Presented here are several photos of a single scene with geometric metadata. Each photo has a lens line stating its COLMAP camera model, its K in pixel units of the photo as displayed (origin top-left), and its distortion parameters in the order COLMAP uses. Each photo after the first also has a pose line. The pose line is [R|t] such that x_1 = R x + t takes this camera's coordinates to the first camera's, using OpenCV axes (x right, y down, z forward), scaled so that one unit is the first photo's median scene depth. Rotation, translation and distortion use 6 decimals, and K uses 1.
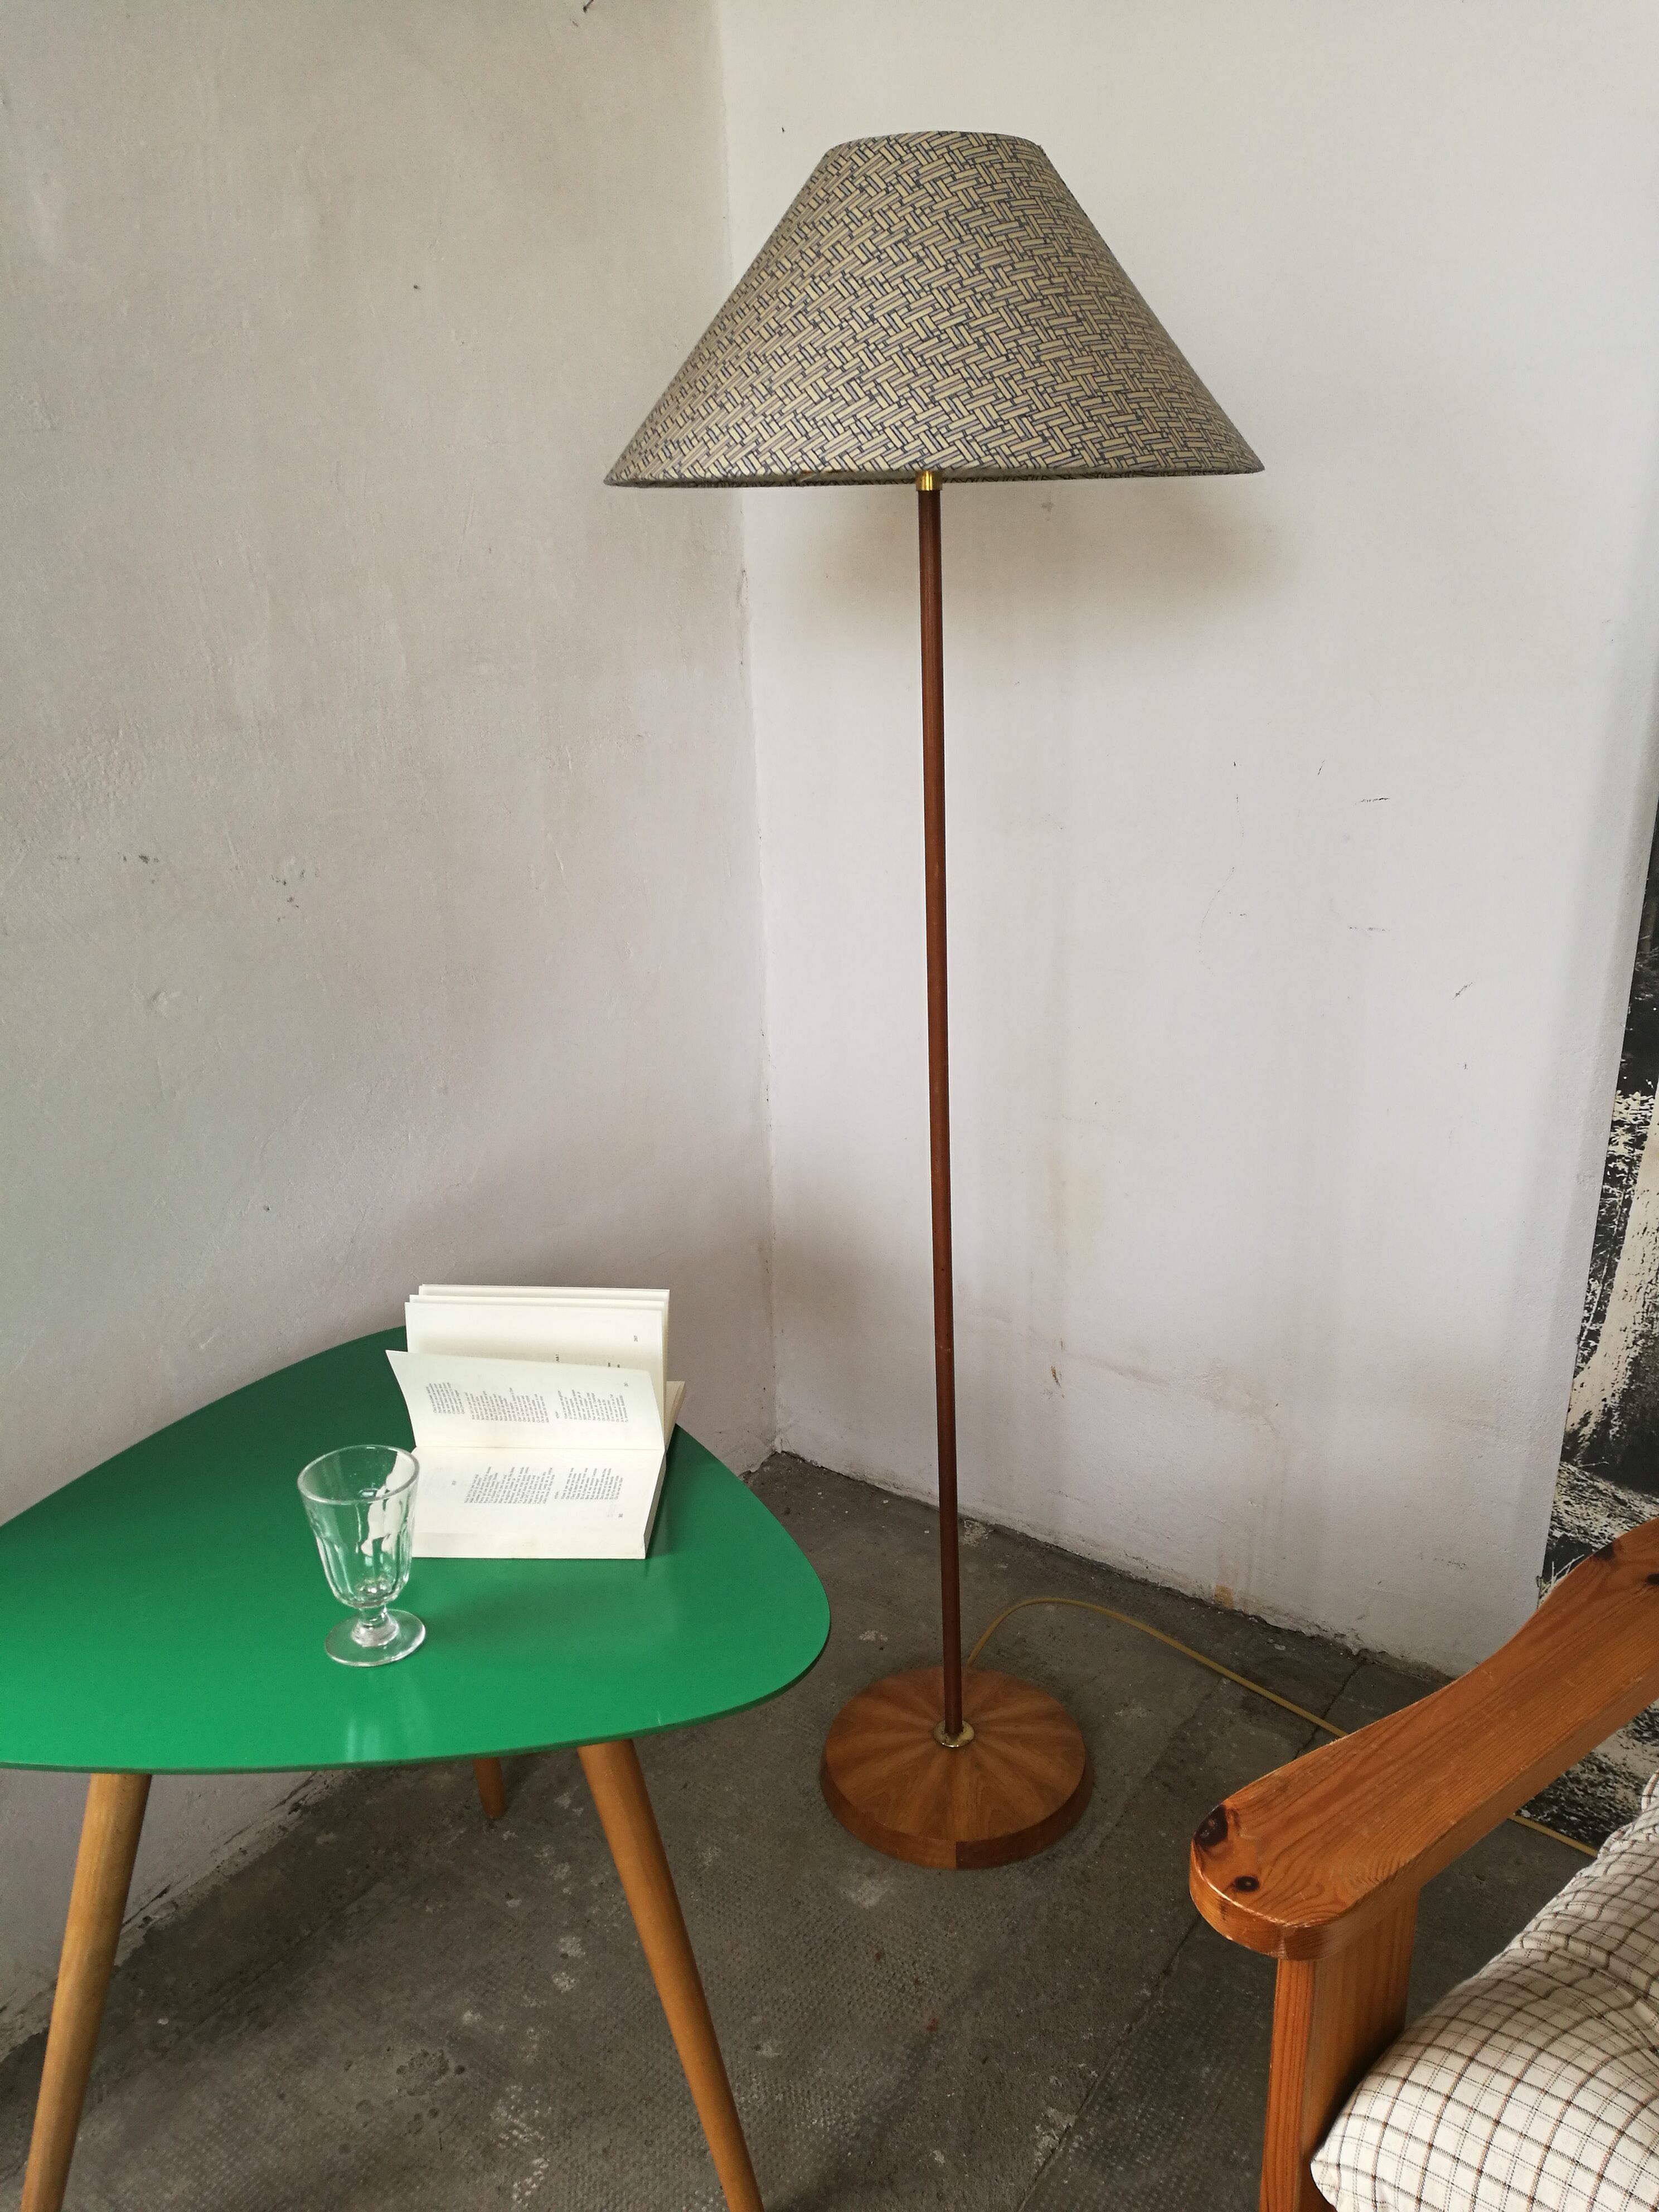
lens RADIAL K [[1751.3, 0, 839.0], [0, 1751.3, 1118.4], [0, 0, 1]] dist [-0.038297, 0.046294]
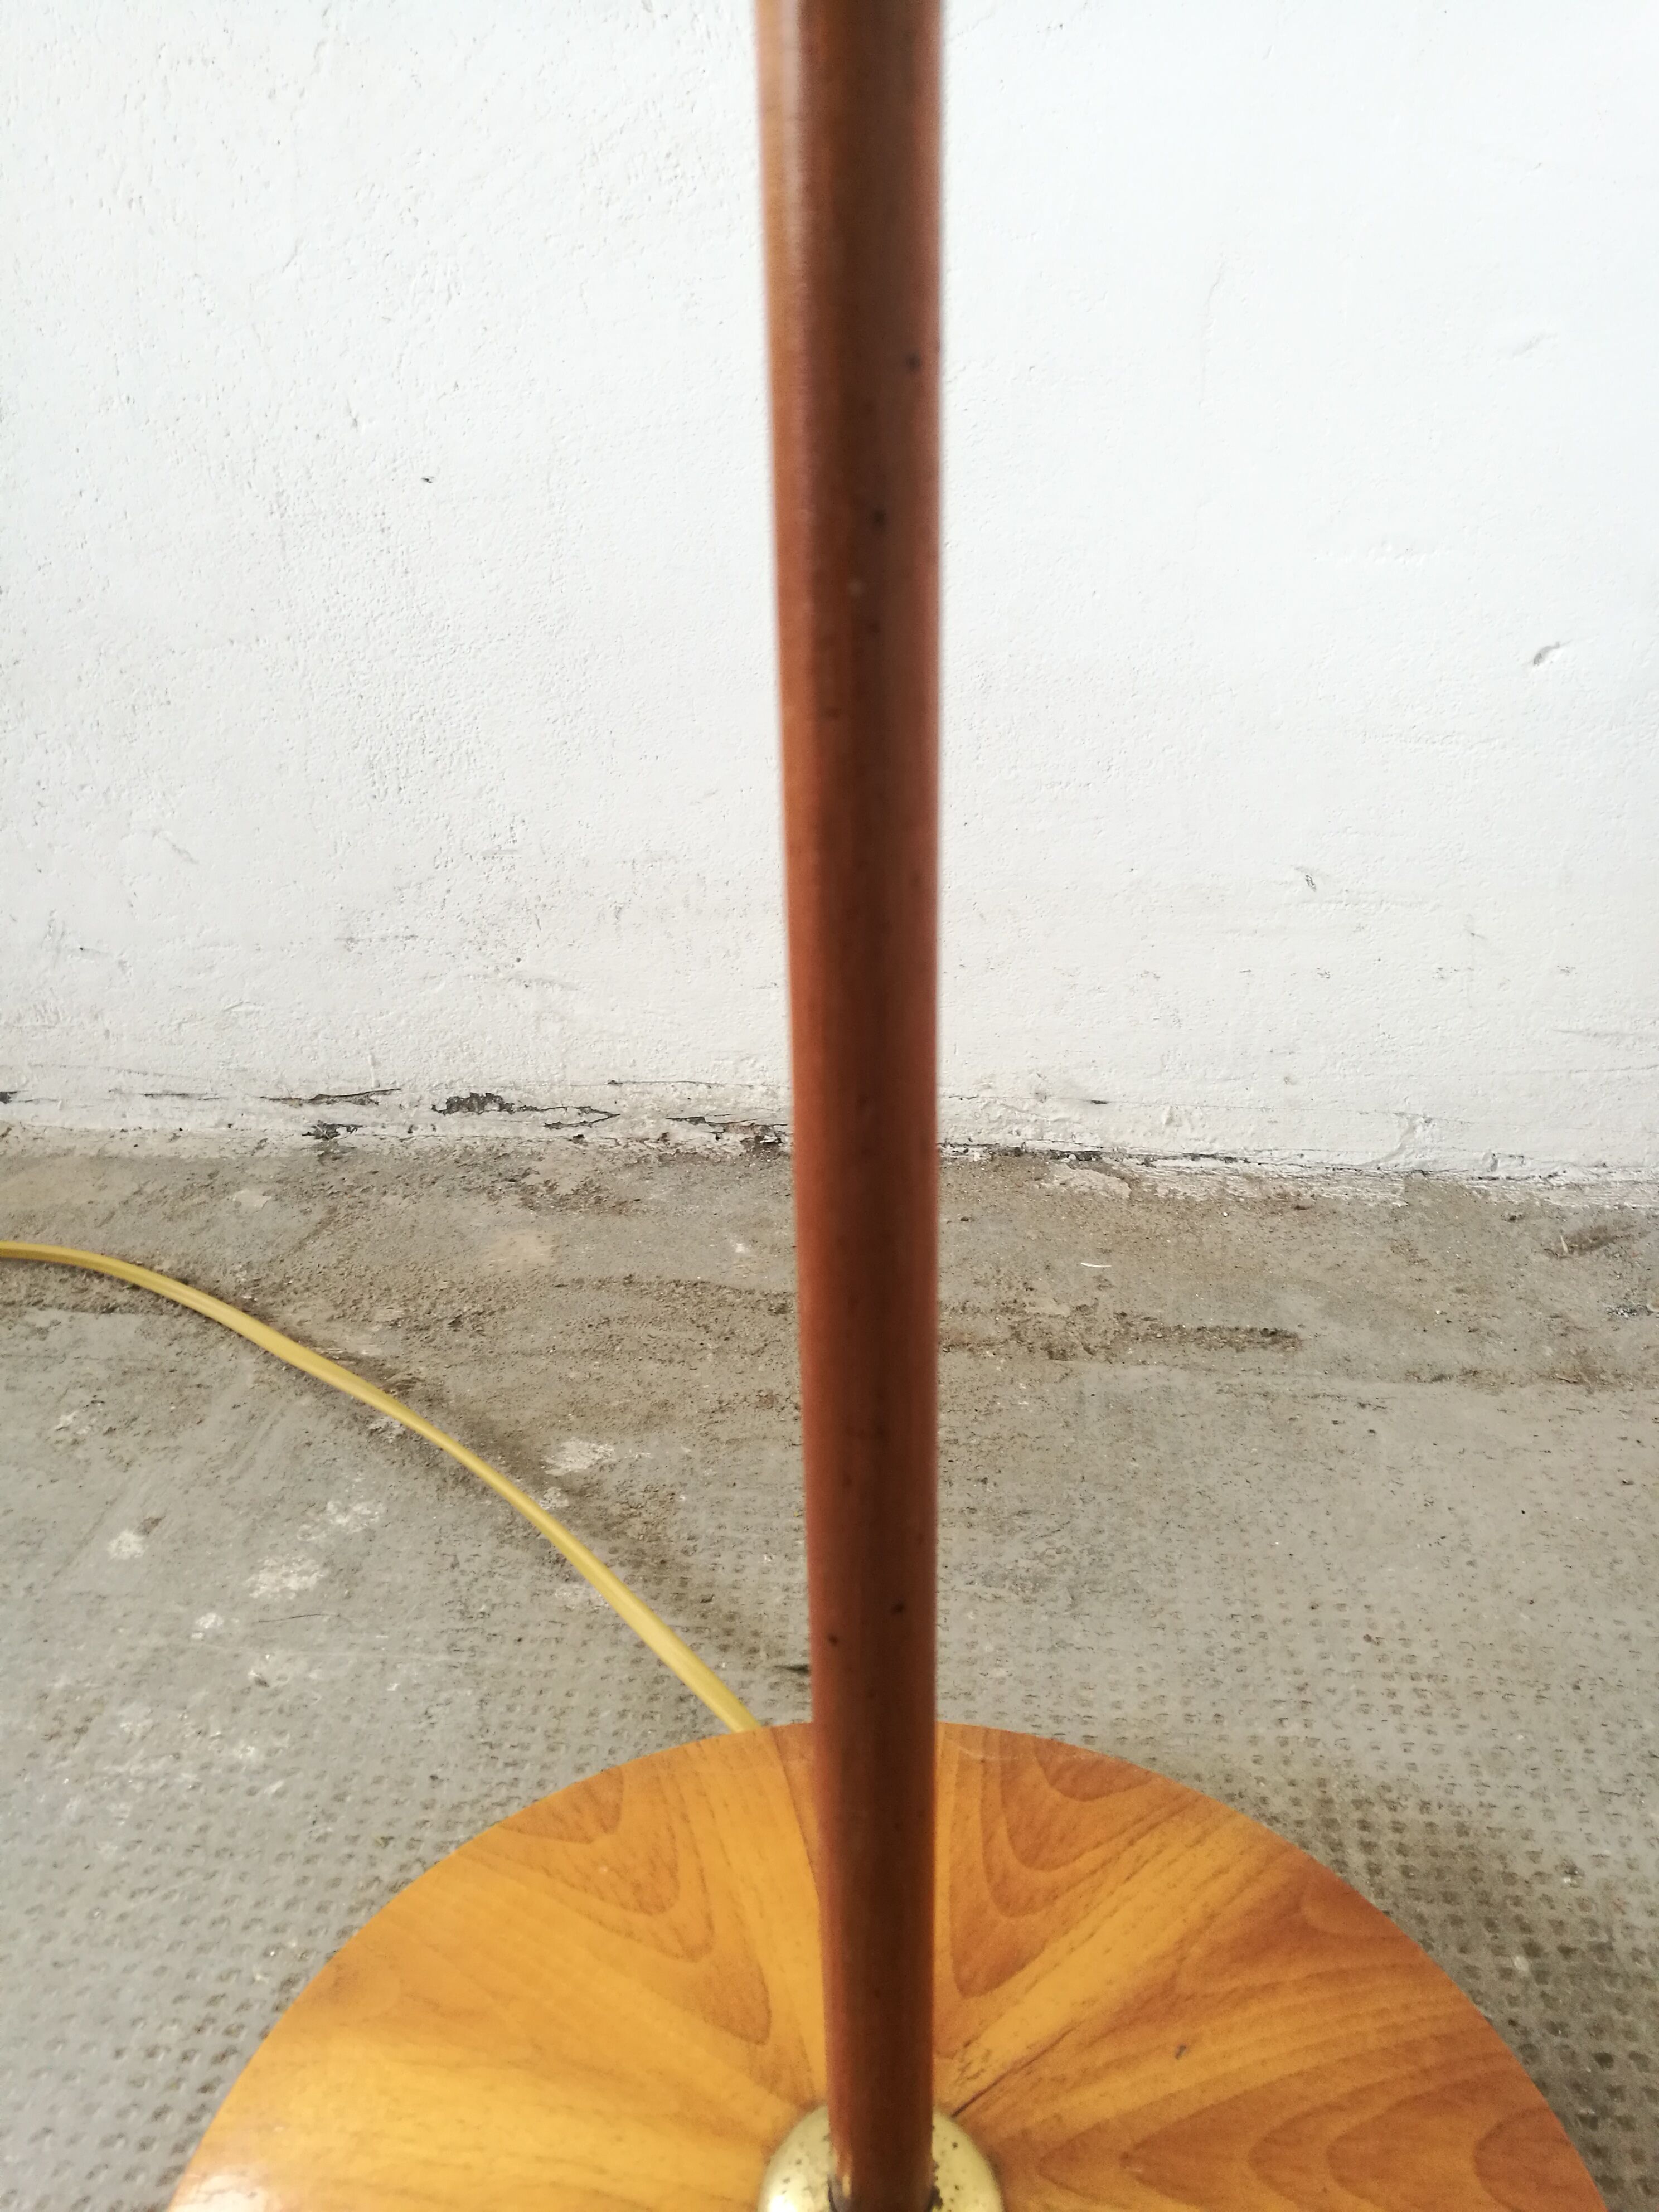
lens RADIAL K [[1751.3, 0, 827.2], [0, 1751.3, 1110.6], [0, 0, 1]] dist [-0.038297, 0.046294]
pose [[0.475039, 0.381171, -0.793125, 0.105273], [-0.291628, 0.918573, 0.266791, 0.265754], [0.830236, 0.104561, 0.547518, 0.970139]]
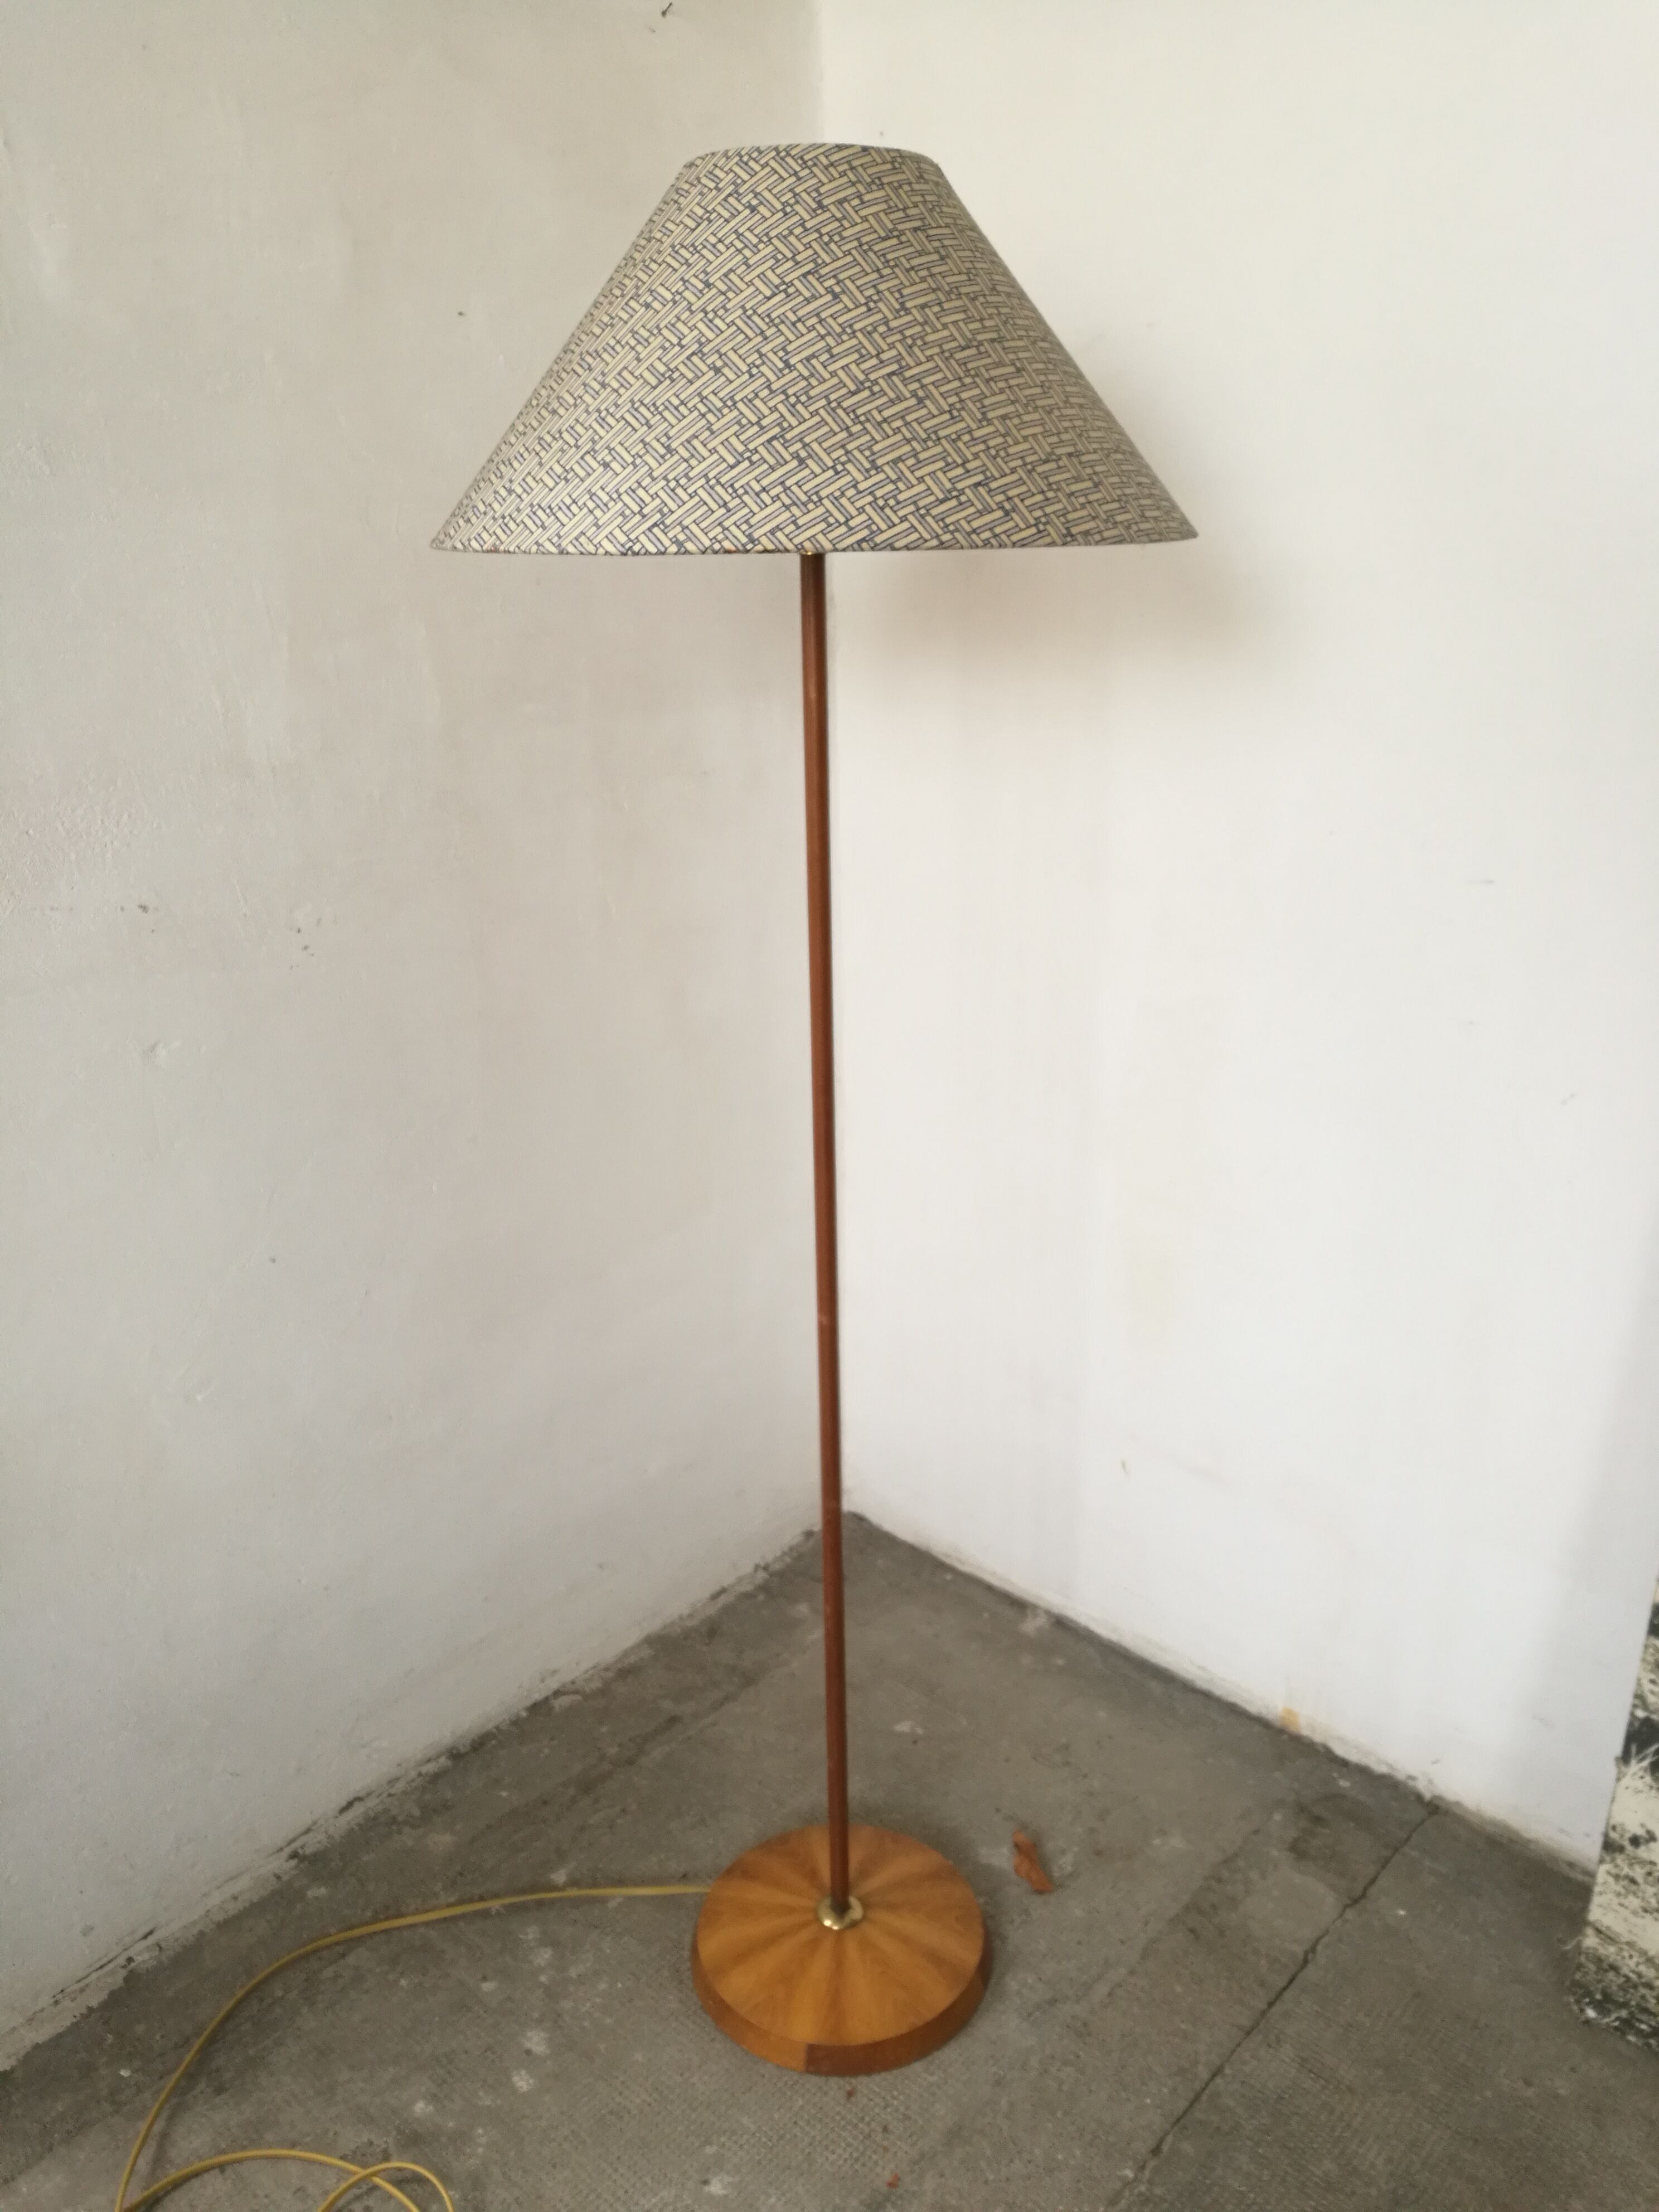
lens RADIAL K [[1751.3, 0, 836.4], [0, 1751.3, 1124.6], [0, 0, 1]] dist [-0.038297, 0.046294]
pose [[0.990234, 0.054547, -0.128304, 0.109128], [-0.052511, 0.998436, 0.019194, -0.061266], [0.129151, -0.012269, 0.991549, 0.071547]]
